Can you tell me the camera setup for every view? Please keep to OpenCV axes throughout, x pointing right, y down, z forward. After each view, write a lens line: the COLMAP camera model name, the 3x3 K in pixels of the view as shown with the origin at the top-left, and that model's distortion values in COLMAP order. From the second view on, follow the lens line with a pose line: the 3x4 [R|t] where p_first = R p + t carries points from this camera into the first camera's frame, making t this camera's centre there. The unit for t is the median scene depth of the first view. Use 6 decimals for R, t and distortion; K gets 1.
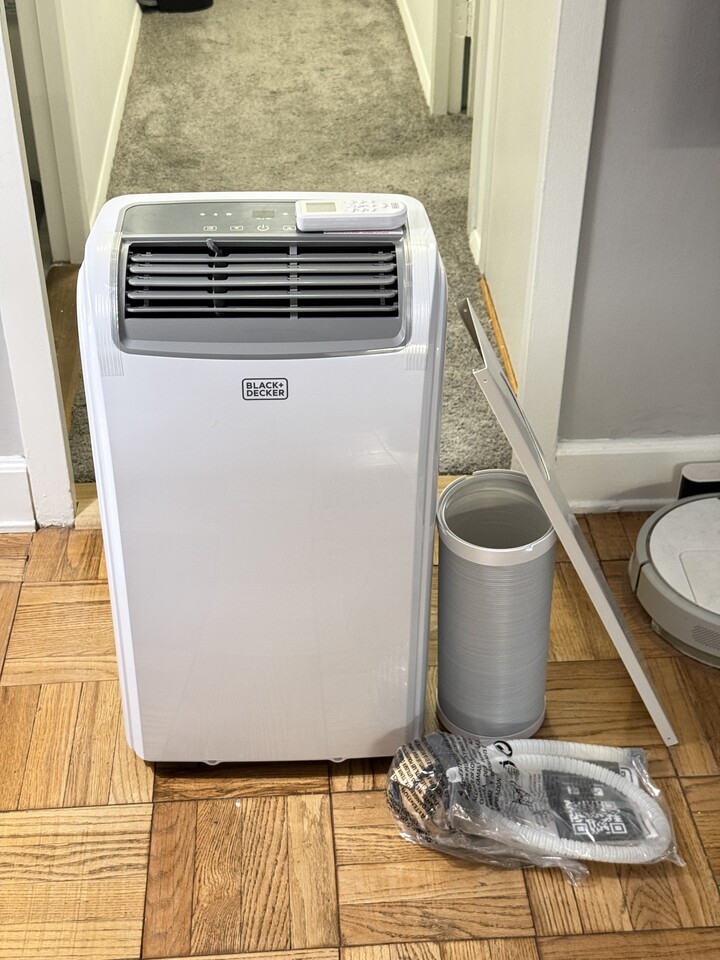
lens RADIAL K [[1347.3, 0, 359.0], [0, 1347.3, 480.0], [0, 0, 1]] dist [0.082606, 0.000000]
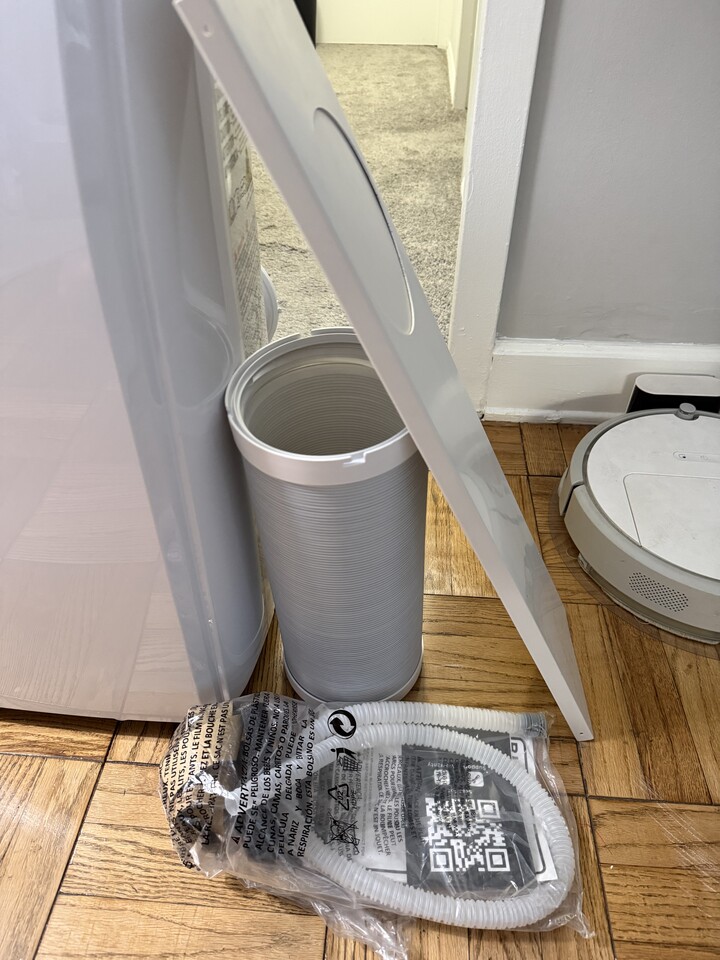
lens RADIAL K [[685.0, 0, 343.9], [0, 685.0, 498.1], [0, 0, 1]] dist [0.025819, -0.046580]
pose [[0.988302, 0.090200, -0.122979, 0.133623], [-0.072975, 0.987738, 0.138019, 0.024687], [0.133920, -0.127430, 0.982765, 0.622346]]
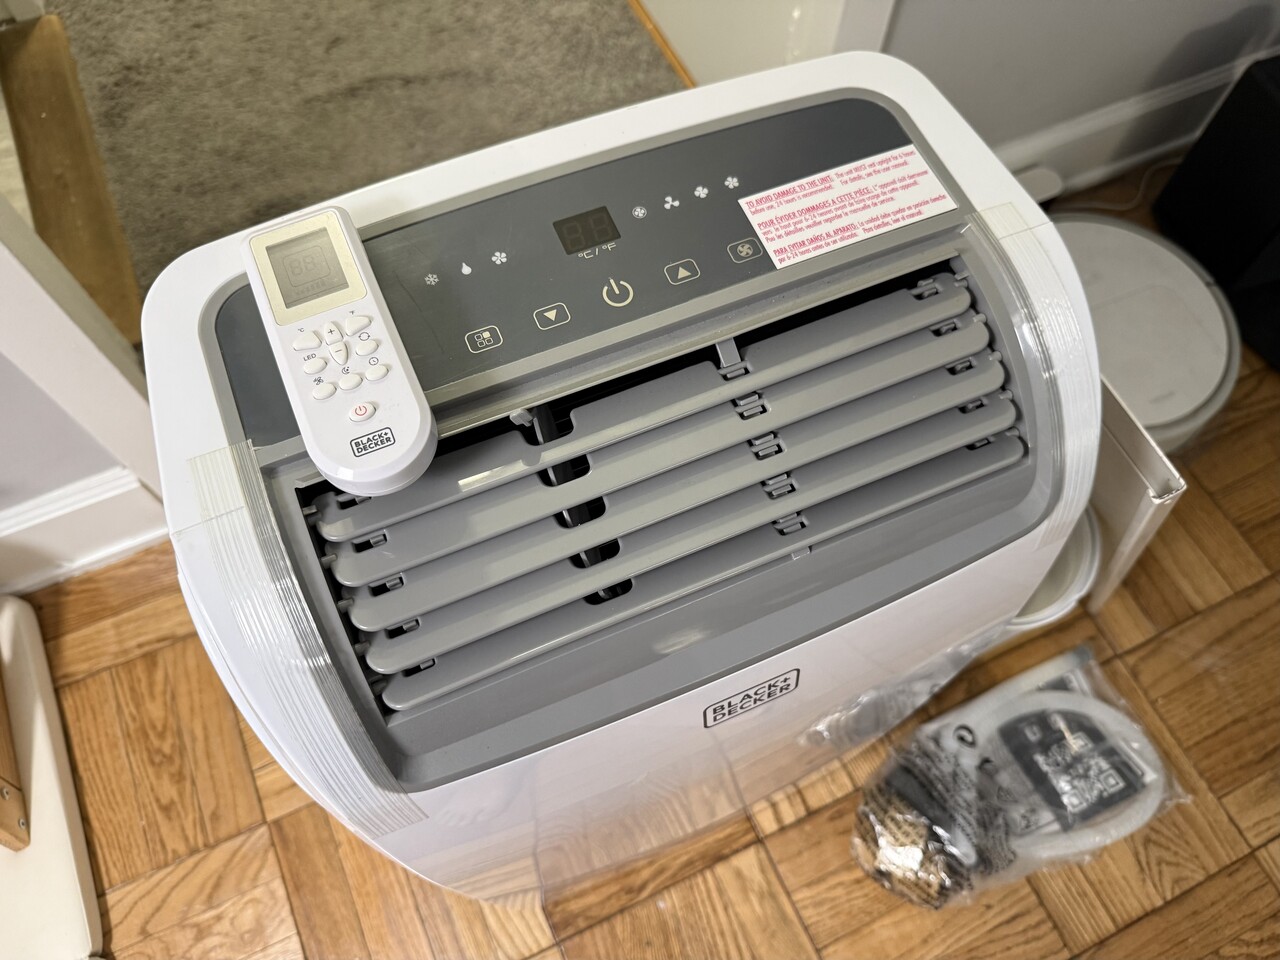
lens RADIAL K [[913.3, 0, 643.2], [0, 913.3, 479.9], [0, 0, 1]] dist [0.025819, -0.046580]
pose [[0.933024, -0.321982, 0.160603, -0.097753], [0.202034, 0.838153, 0.506637, -0.217689], [-0.297738, -0.440258, 0.847069, 0.616149]]
